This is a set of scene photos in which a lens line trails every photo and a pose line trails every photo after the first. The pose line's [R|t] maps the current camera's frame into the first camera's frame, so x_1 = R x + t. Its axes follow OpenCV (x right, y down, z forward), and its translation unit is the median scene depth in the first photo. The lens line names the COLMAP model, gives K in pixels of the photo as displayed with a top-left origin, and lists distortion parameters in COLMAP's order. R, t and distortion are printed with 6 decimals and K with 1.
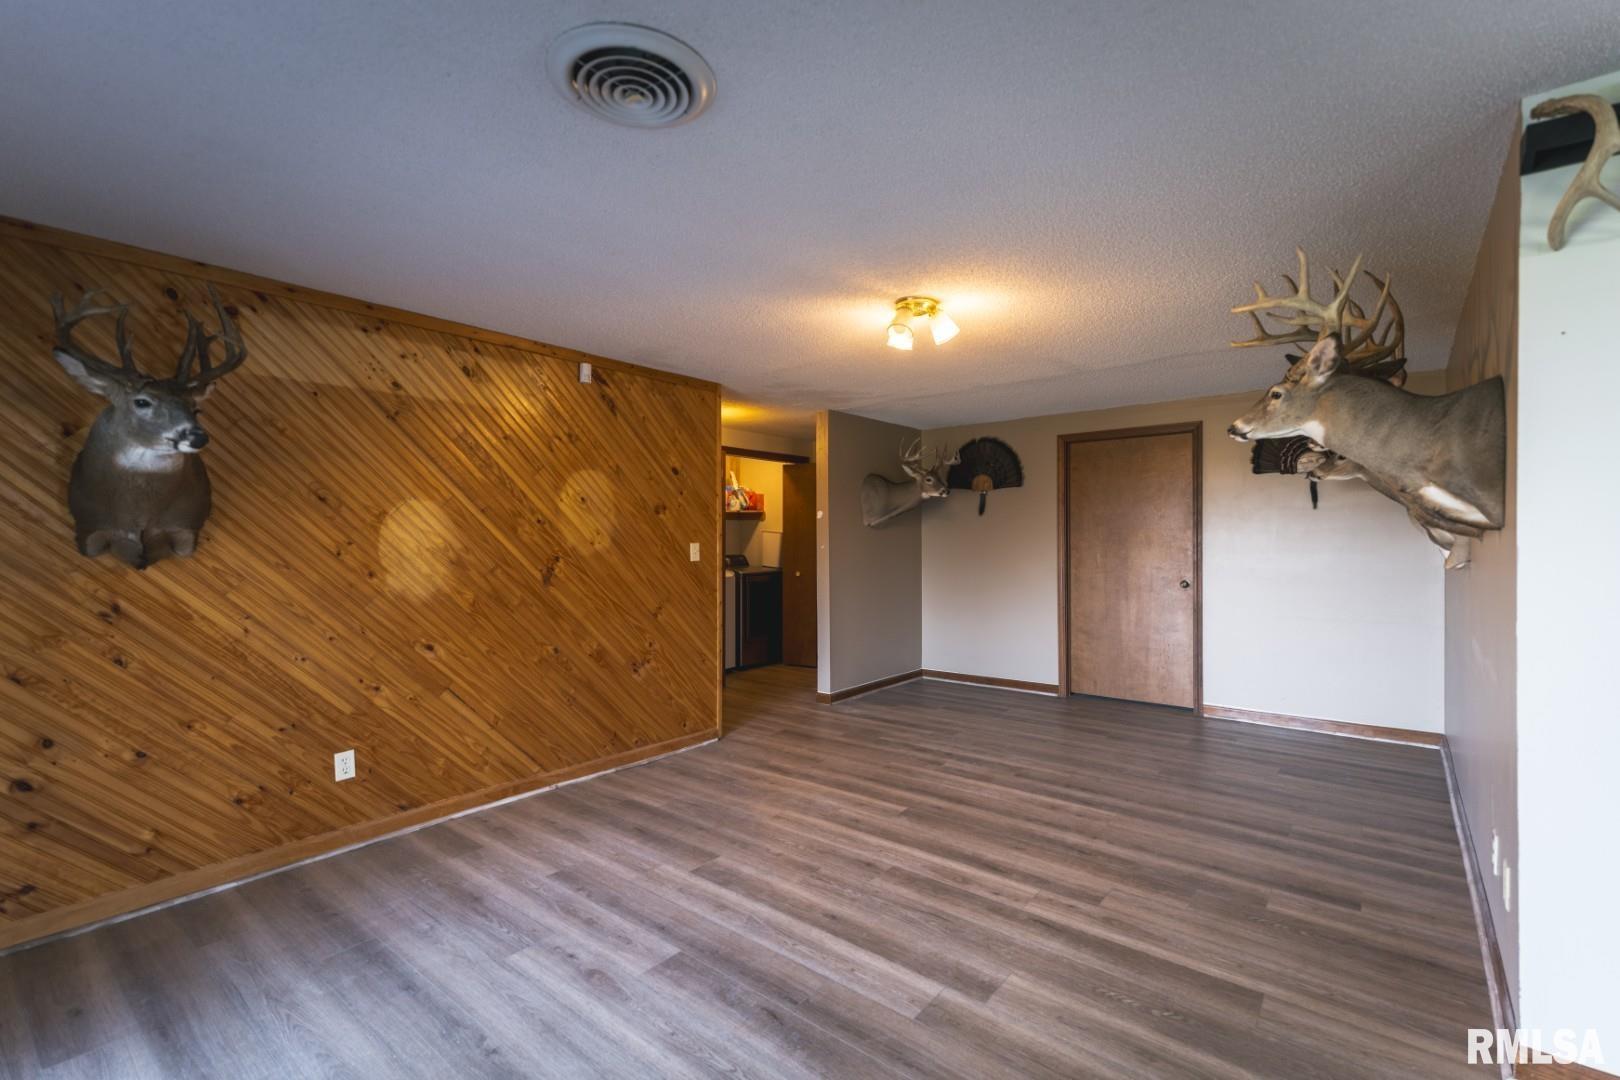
lens RADIAL K [[714.6, 0, 810.9], [0, 714.6, 541.7], [0, 0, 1]] dist [0.017501, -0.000270]
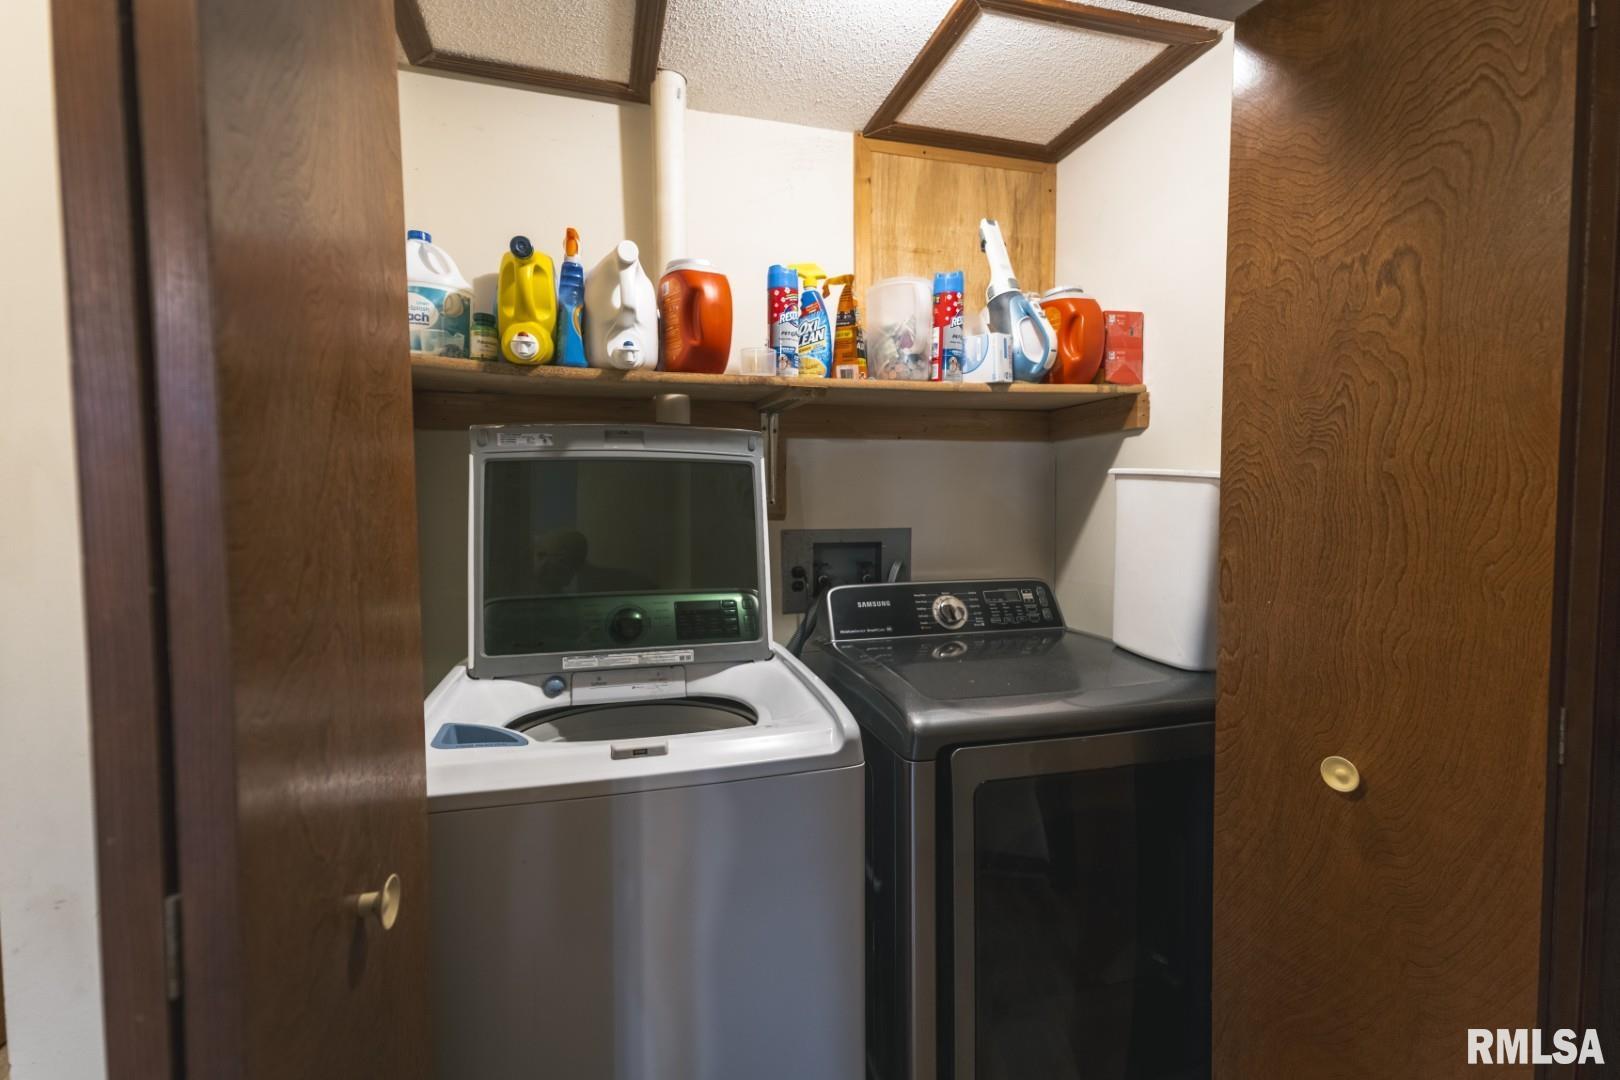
lens RADIAL K [[714.6, 0, 810.1], [0, 714.6, 540.8], [0, 0, 1]] dist [0.017501, -0.000270]
pose [[0.818618, 0.025733, -0.573761, -0.021214], [0.005676, 0.998584, 0.052885, -0.007430], [0.574310, -0.046549, 0.817314, 0.771298]]
